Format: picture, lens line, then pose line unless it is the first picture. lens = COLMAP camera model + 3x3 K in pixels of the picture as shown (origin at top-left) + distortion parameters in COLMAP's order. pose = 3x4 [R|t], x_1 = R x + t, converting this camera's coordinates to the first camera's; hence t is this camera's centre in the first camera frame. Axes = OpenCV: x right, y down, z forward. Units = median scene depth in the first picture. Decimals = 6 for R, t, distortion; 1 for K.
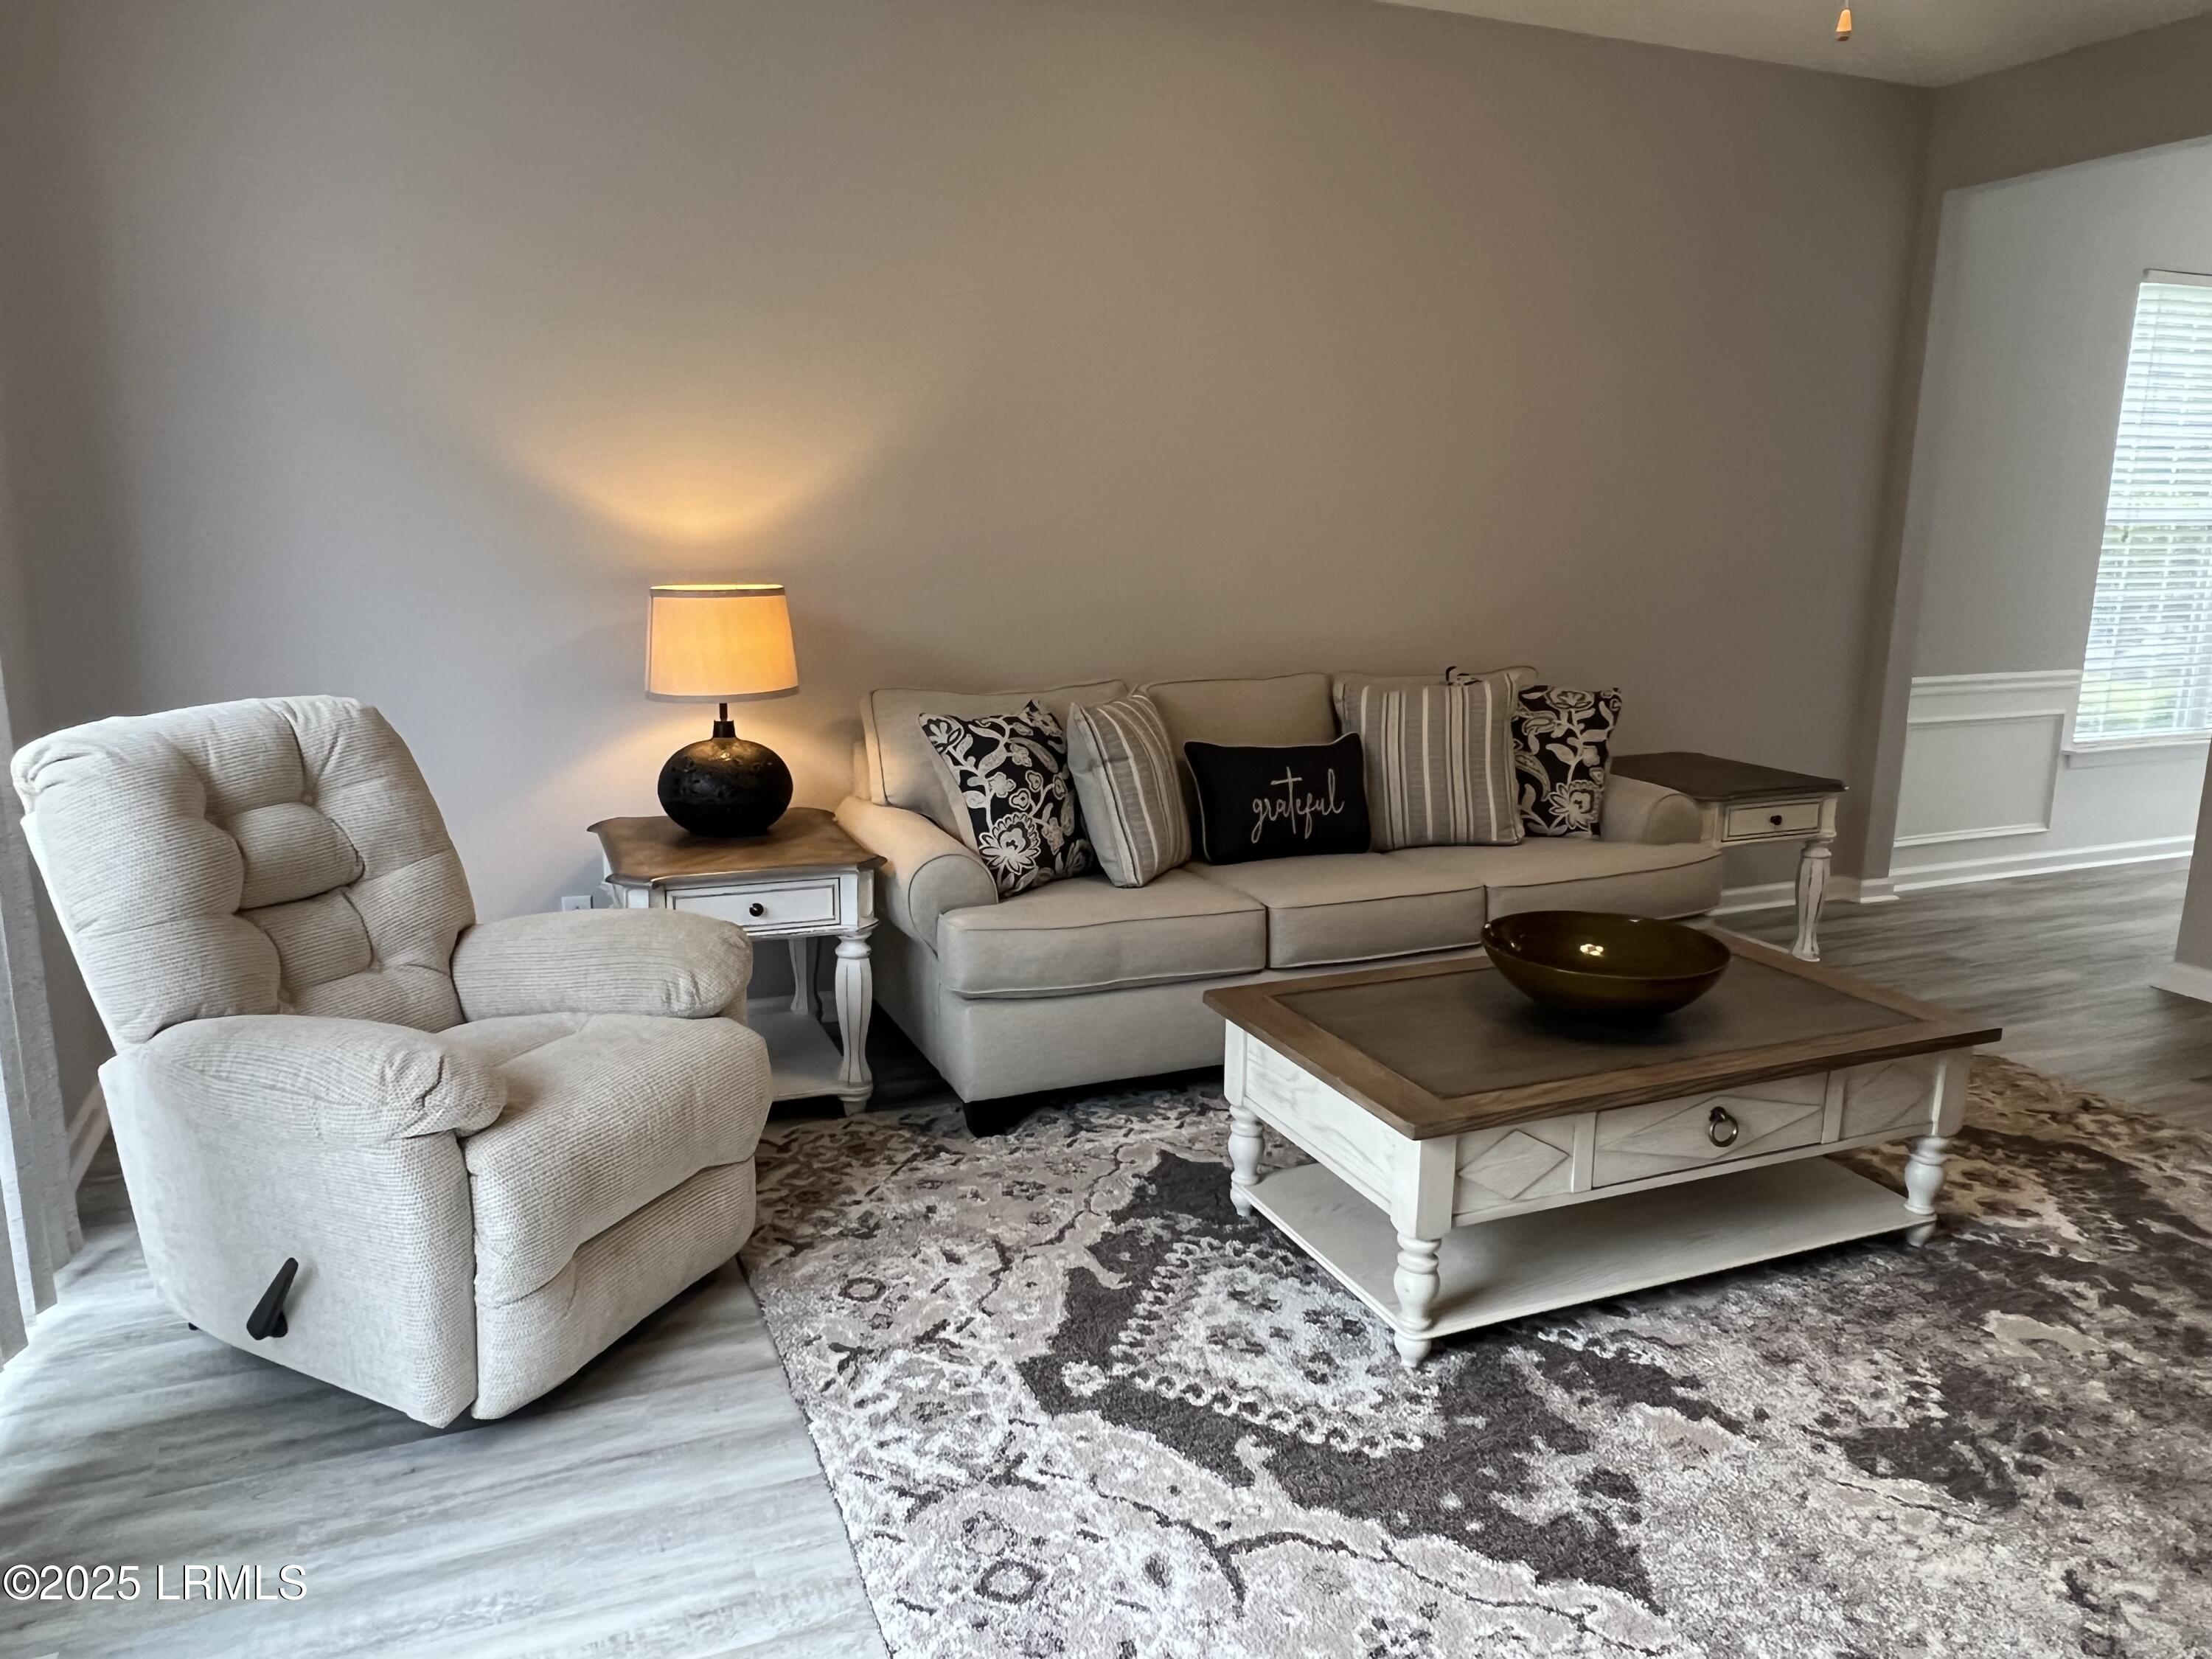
lens RADIAL K [[1499.3, 0, 1093.7], [0, 1499.3, 822.0], [0, 0, 1]] dist [-0.000230, -0.001022]
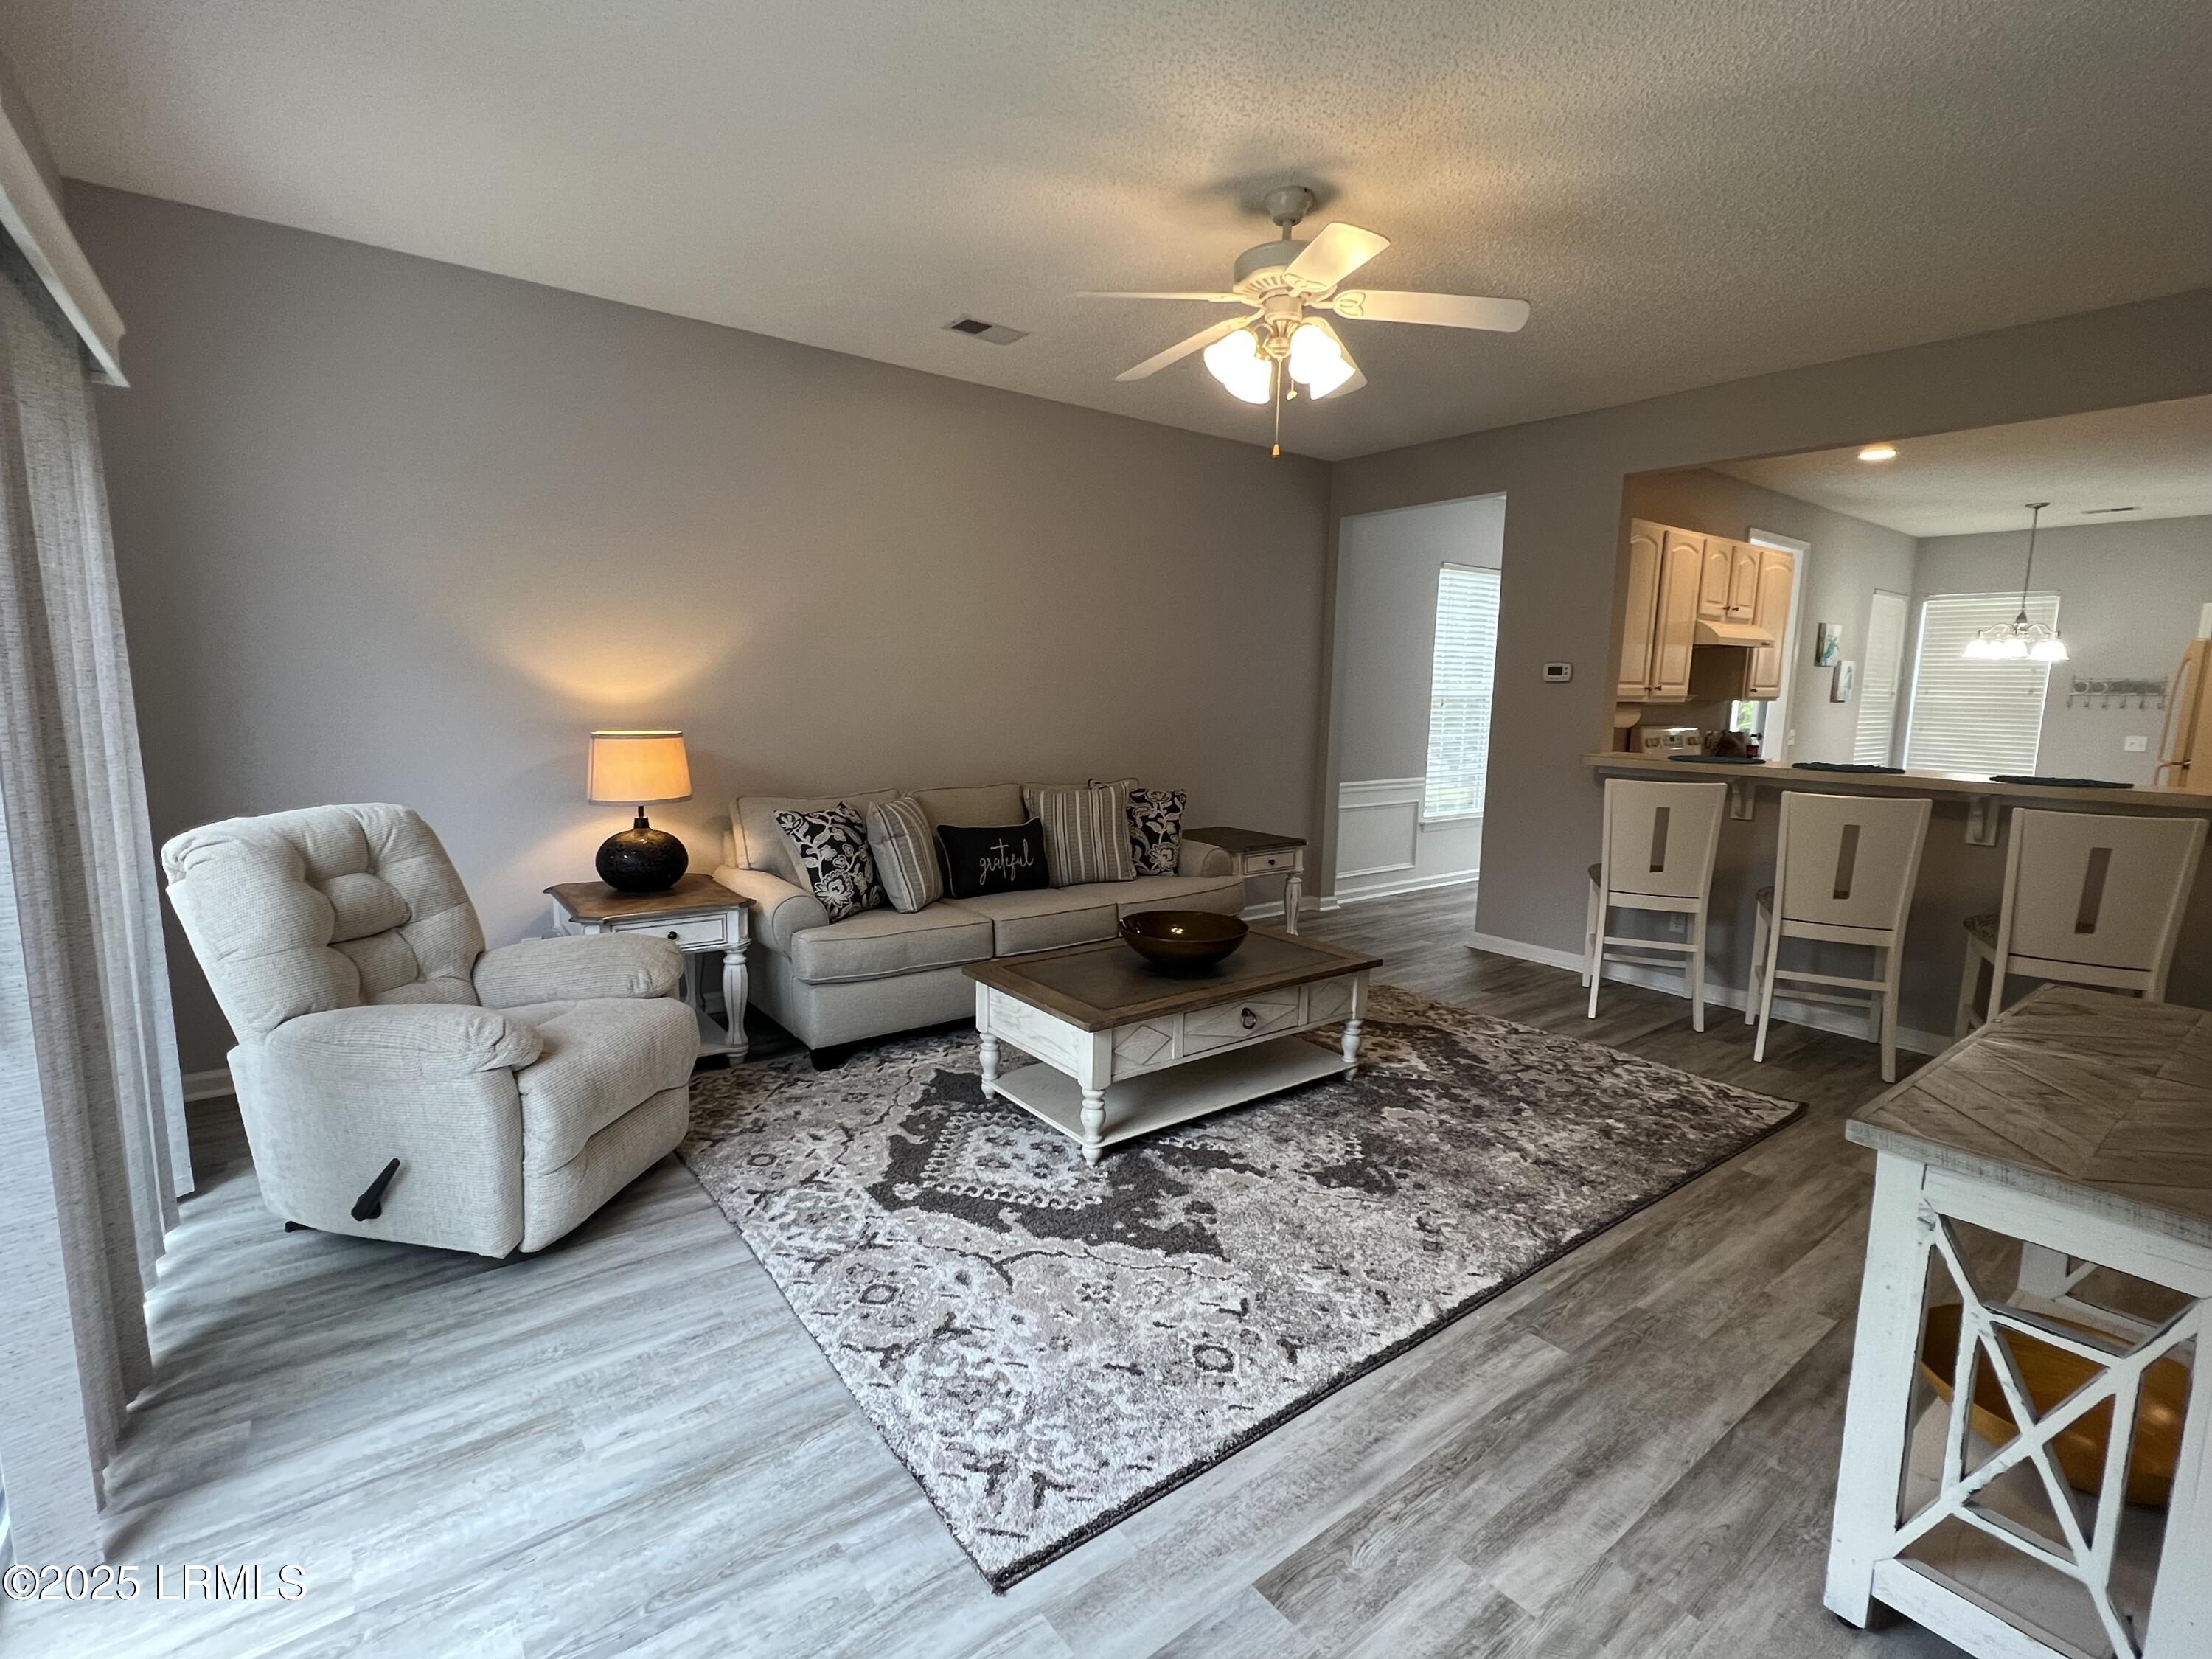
lens RADIAL K [[1021.2, 0, 1106.0], [0, 1021.2, 829.5], [0, 0, 1]] dist [0.001897, 0.000453]
pose [[0.966358, -0.026449, 0.255838, -0.067871], [0.042636, 0.997410, -0.057934, 0.034678], [-0.253643, 0.066893, 0.964982, -0.189525]]
